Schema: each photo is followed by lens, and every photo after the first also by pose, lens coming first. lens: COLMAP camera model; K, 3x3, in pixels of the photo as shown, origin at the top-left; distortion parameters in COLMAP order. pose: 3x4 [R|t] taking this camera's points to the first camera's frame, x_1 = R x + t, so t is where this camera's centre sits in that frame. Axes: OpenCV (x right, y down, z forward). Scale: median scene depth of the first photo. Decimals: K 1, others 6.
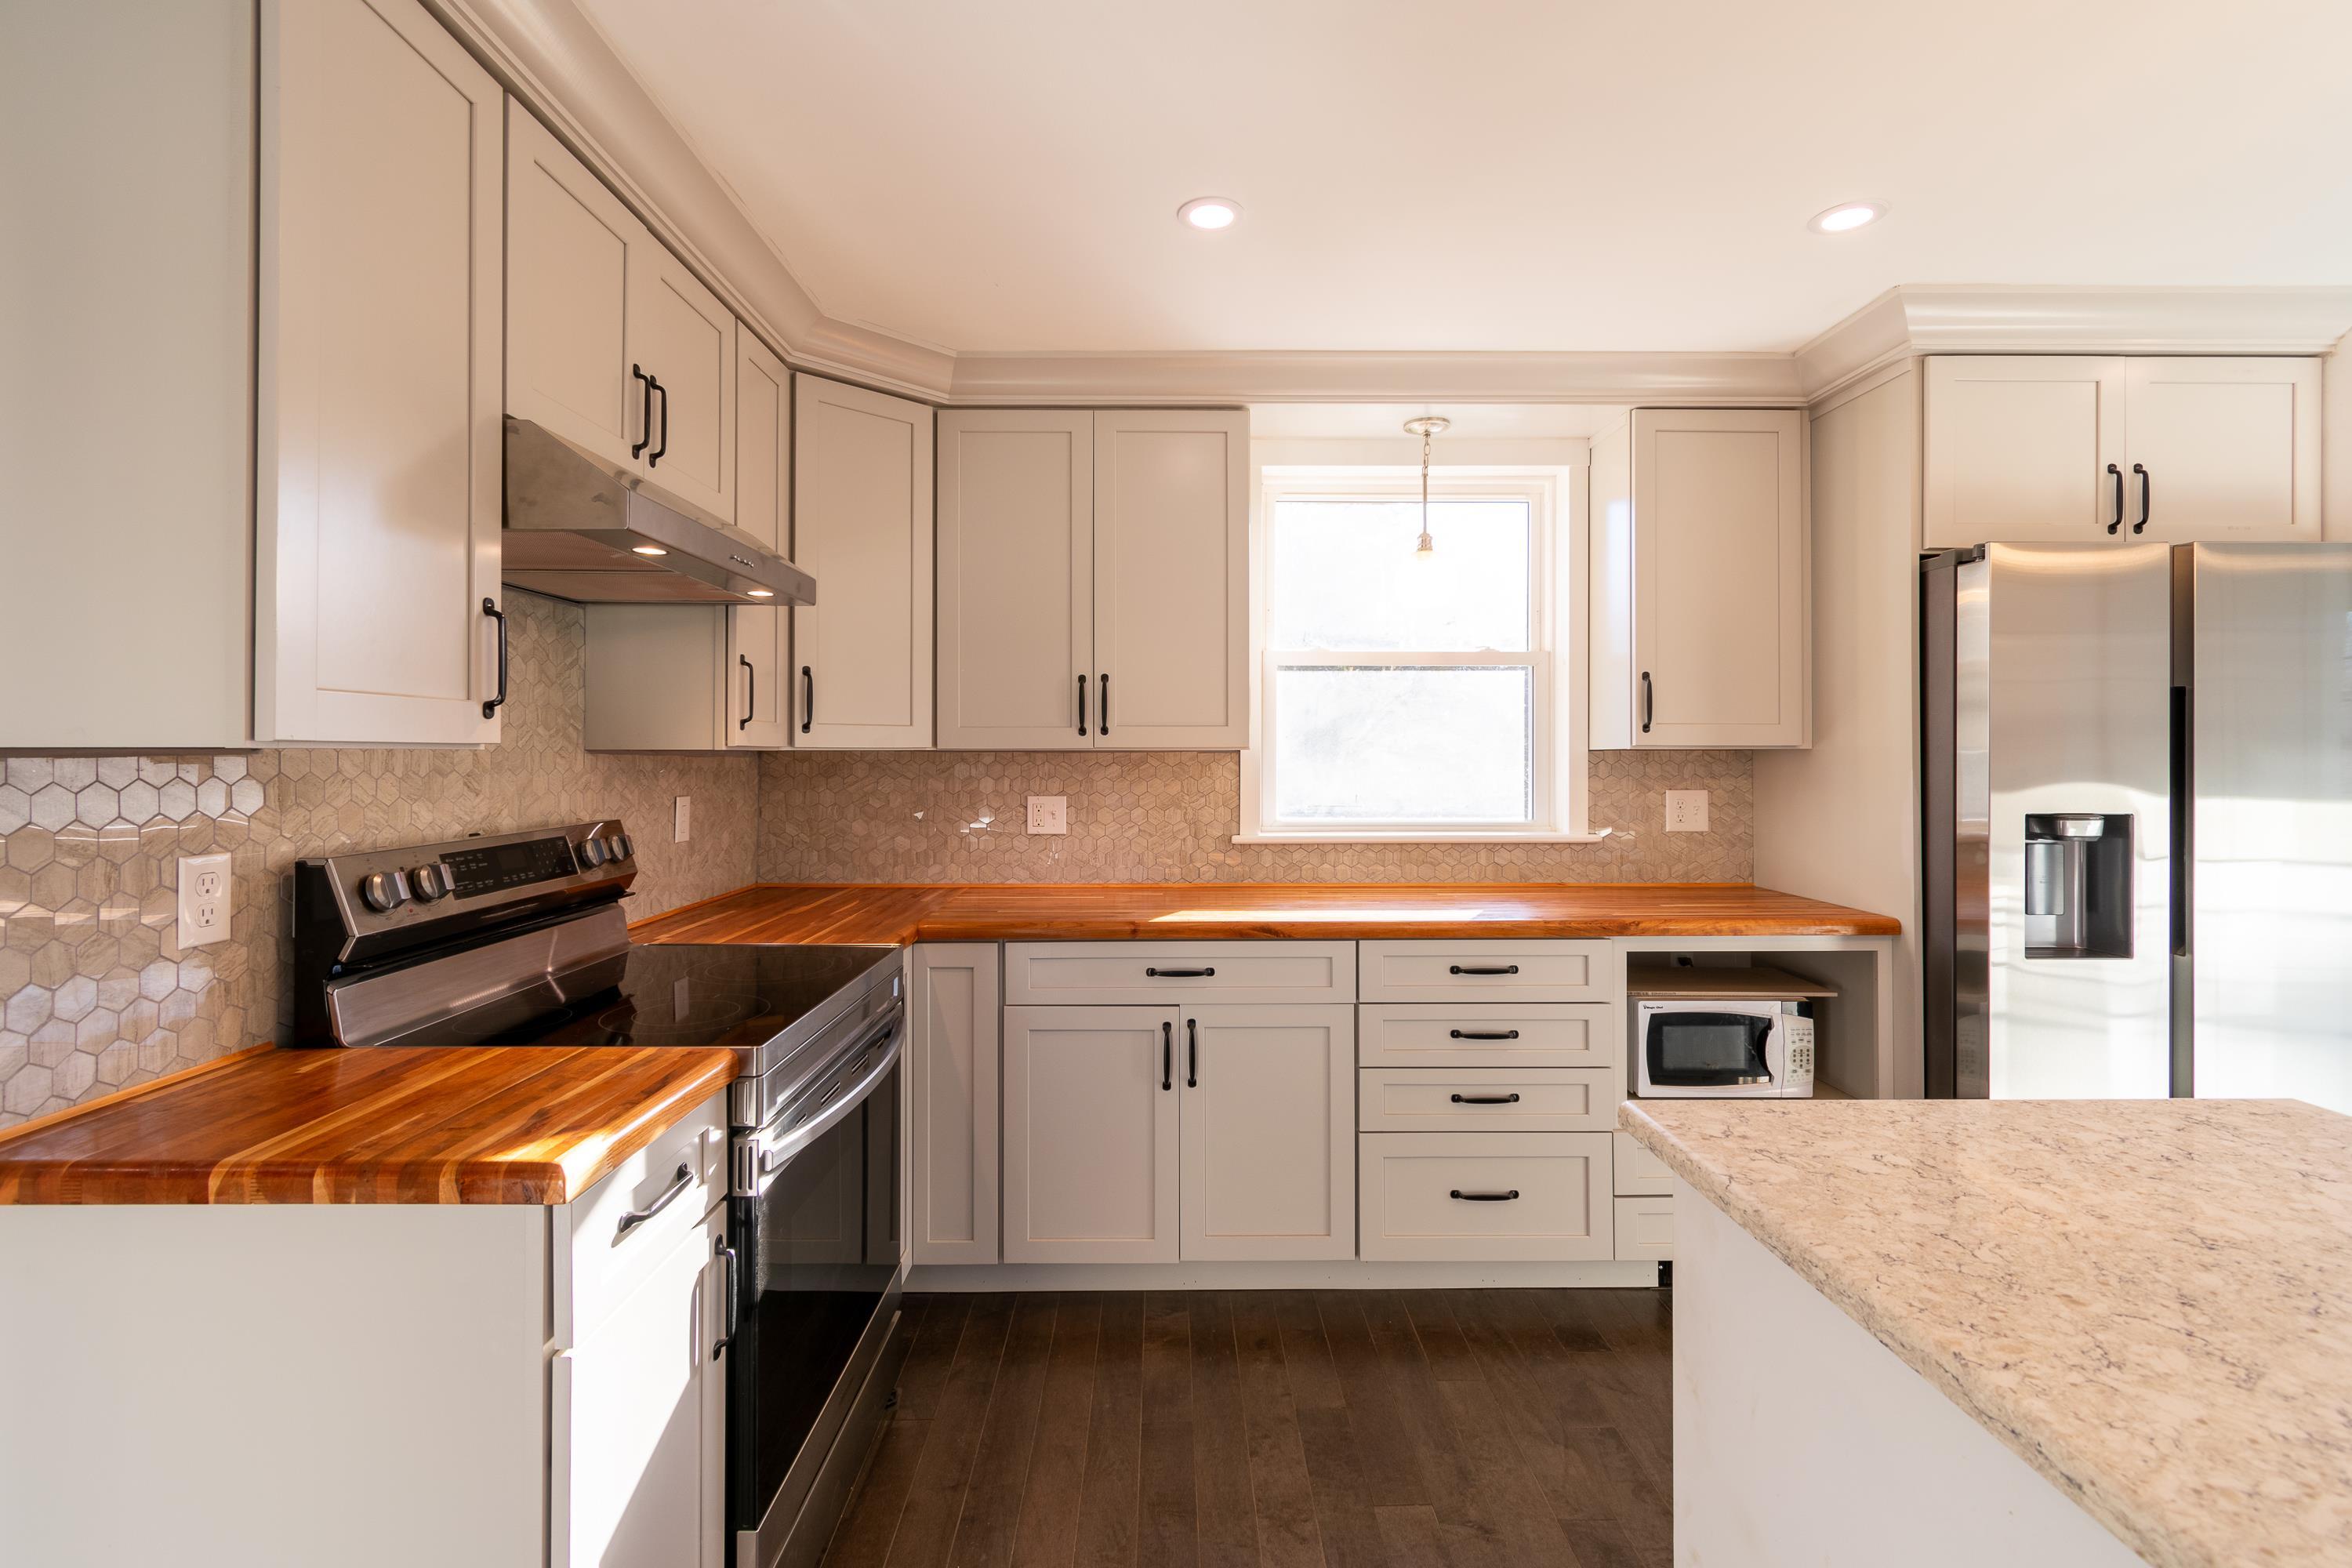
lens RADIAL K [[1069.2, 0, 1186.1], [0, 1069.2, 749.0], [0, 0, 1]] dist [0.000812, 0.000131]
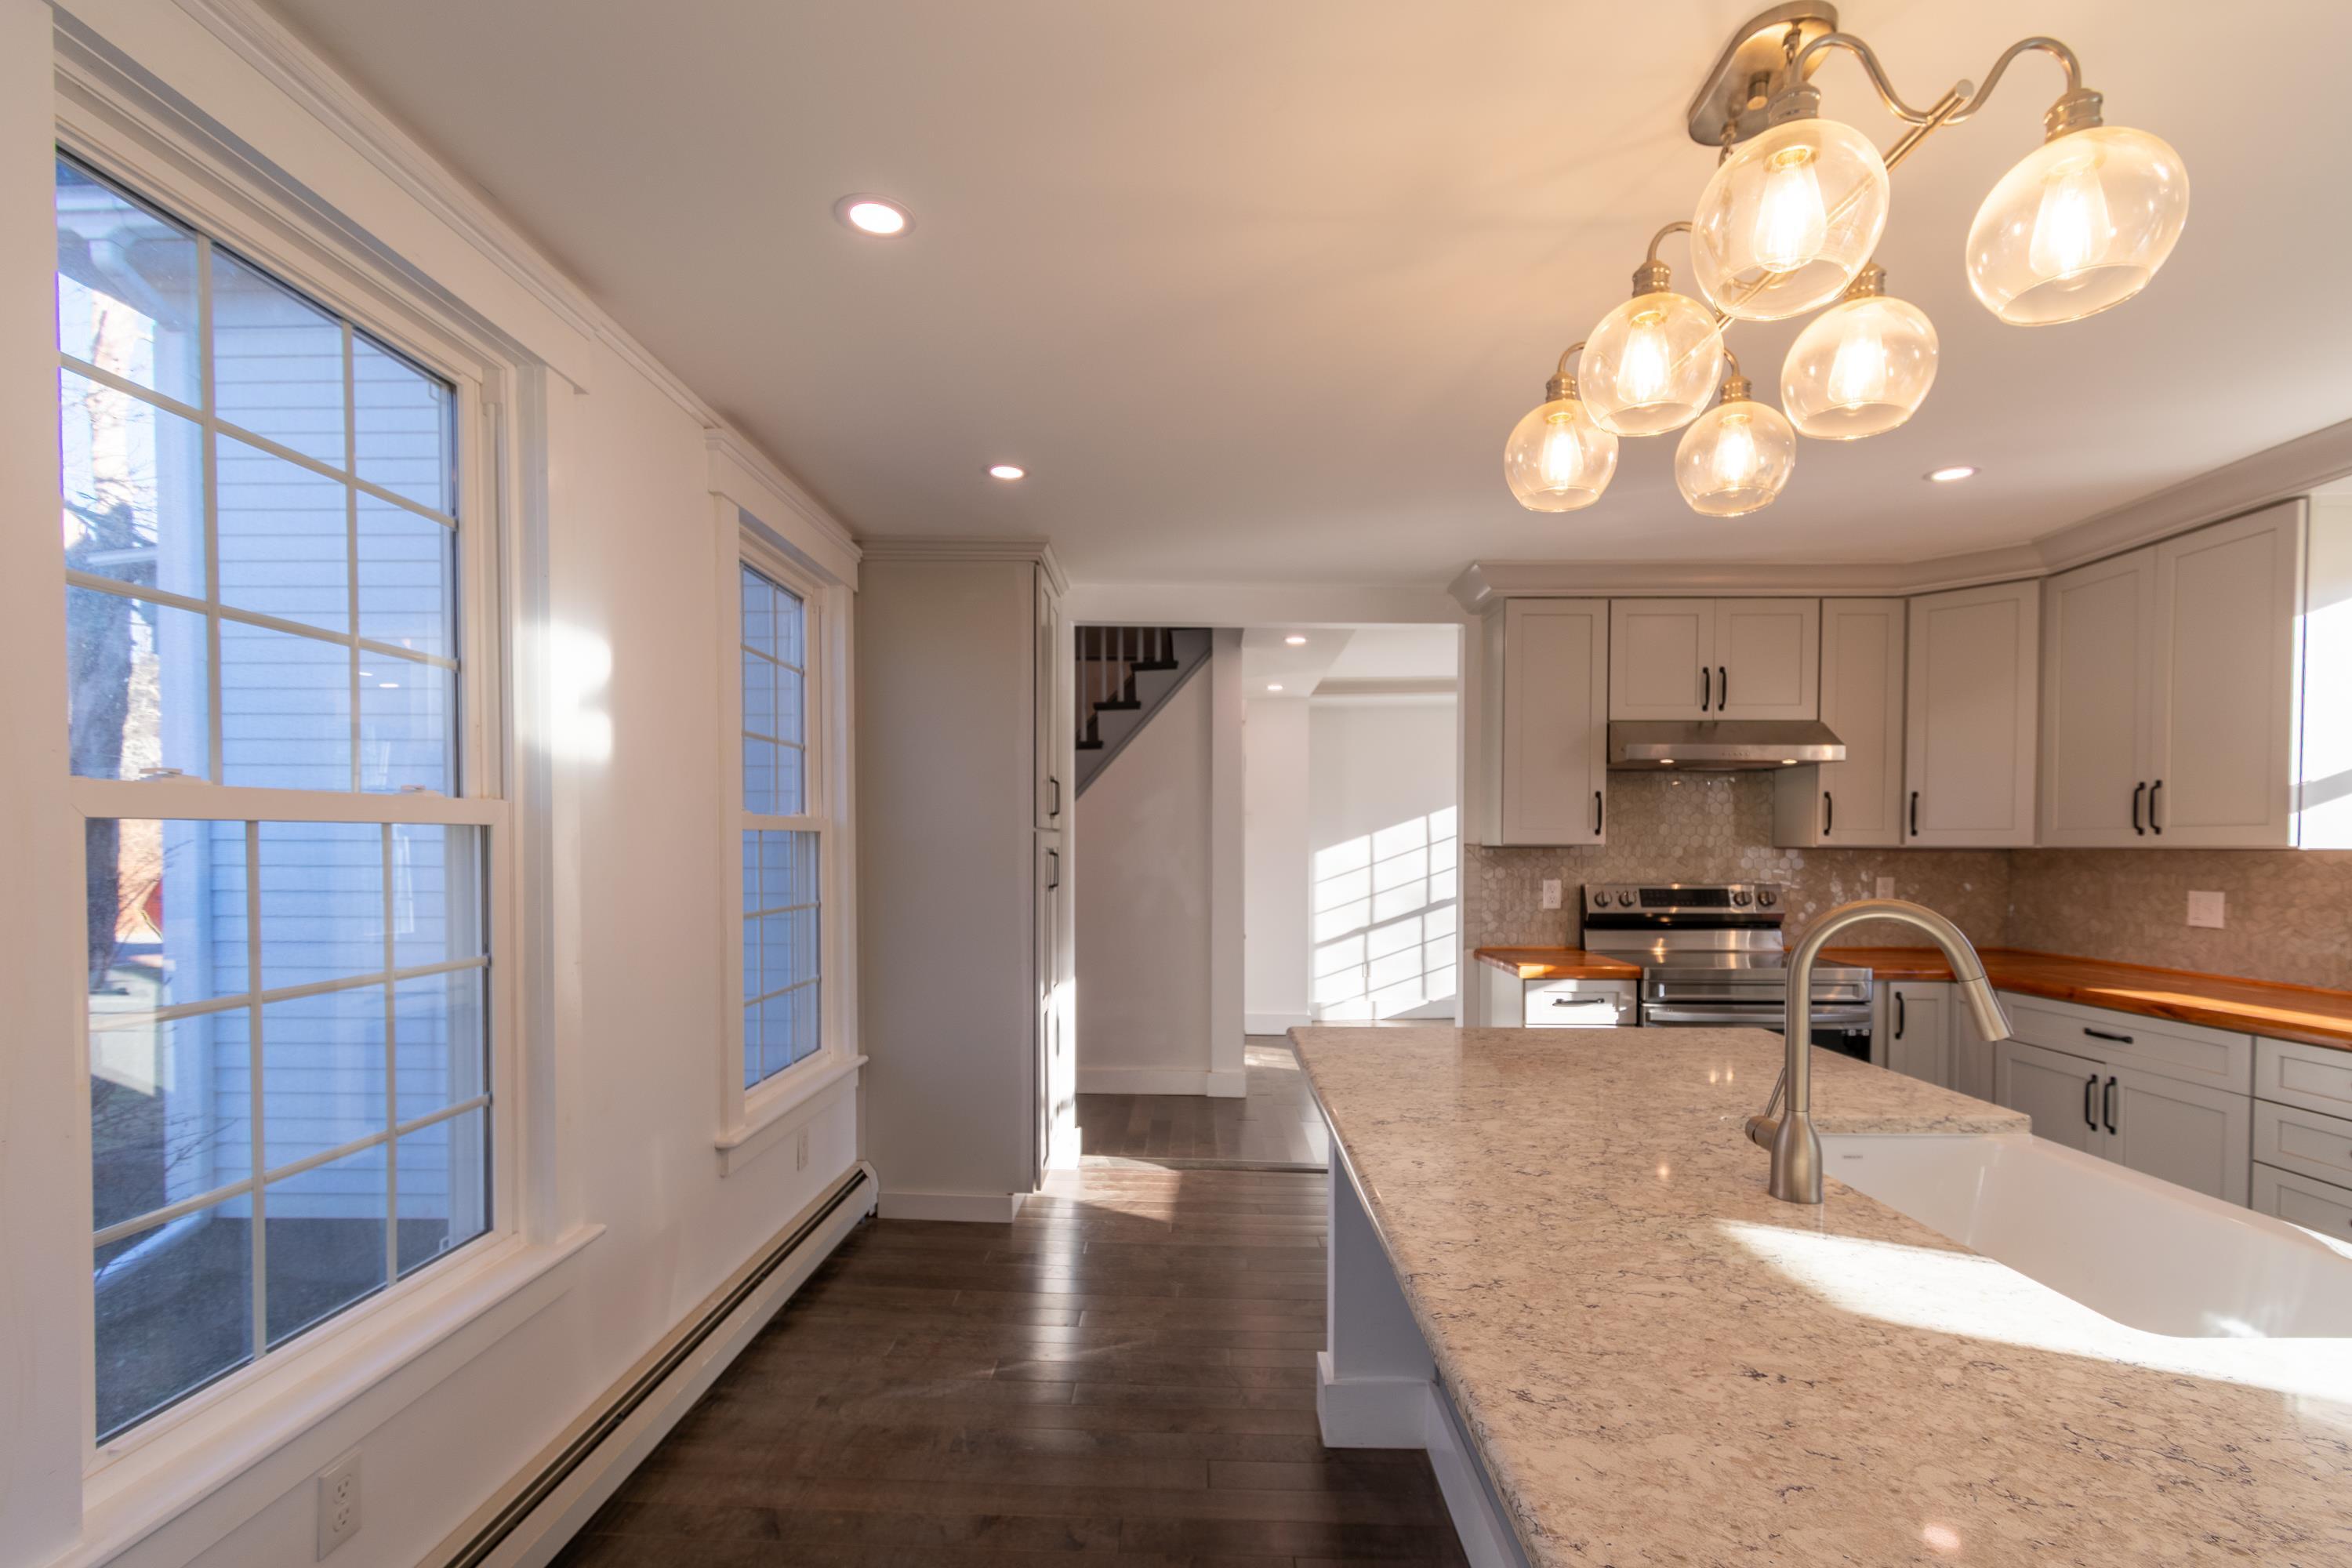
lens RADIAL K [[1069.2, 0, 1167.5], [0, 1069.2, 860.7], [0, 0, 1]] dist [0.000812, 0.000131]
pose [[-0.044805, 0.012992, -0.998911, 1.201458], [-0.002924, 0.999909, 0.013136, 0.003070], [0.998991, 0.003509, -0.044763, 0.015829]]
